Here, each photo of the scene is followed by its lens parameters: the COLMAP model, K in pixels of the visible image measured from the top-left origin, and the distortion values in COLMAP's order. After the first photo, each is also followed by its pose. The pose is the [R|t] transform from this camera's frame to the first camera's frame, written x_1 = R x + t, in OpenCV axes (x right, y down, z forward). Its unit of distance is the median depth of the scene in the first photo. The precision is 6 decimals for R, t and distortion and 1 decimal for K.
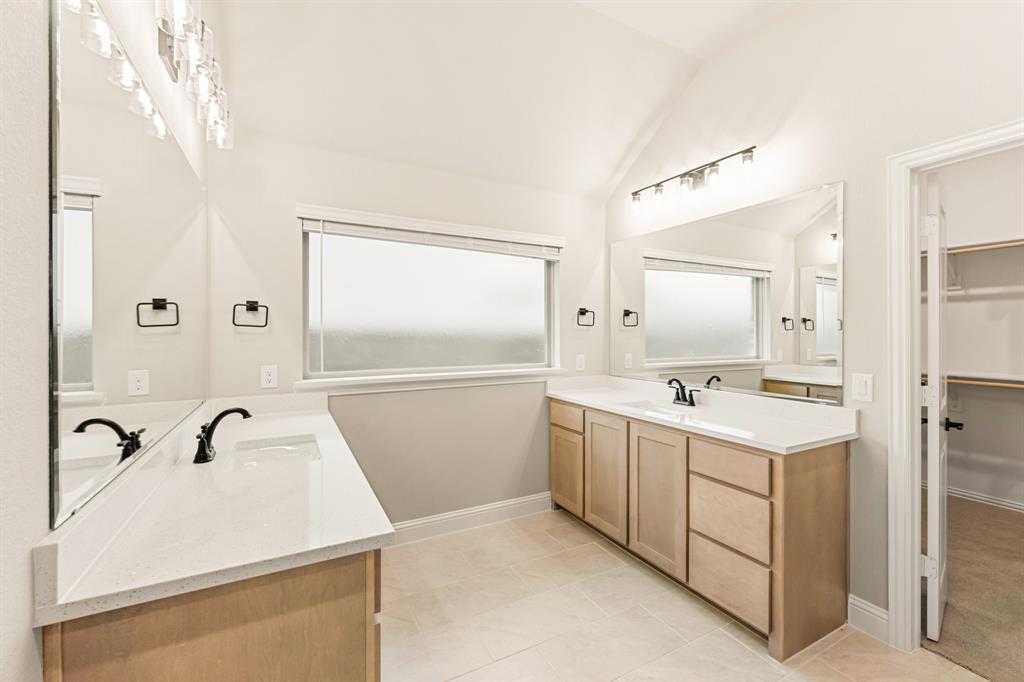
lens RADIAL K [[415.2, 0, 517.0], [0, 415.2, 337.3], [0, 0, 1]] dist [-0.000424, 0.001659]
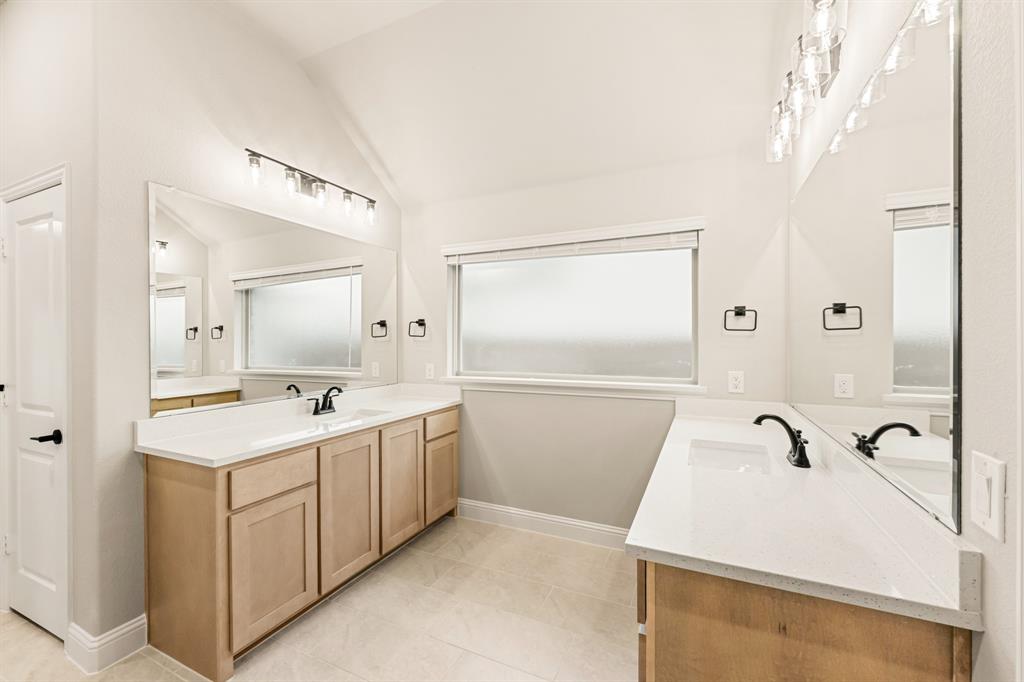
lens RADIAL K [[415.2, 0, 519.1], [0, 415.2, 342.5], [0, 0, 1]] dist [-0.000424, 0.001659]
pose [[0.610063, 0.003790, -0.792343, 0.691019], [-0.006676, 0.999978, -0.000357, -0.005882], [0.792324, 0.005507, 0.610075, 0.356132]]
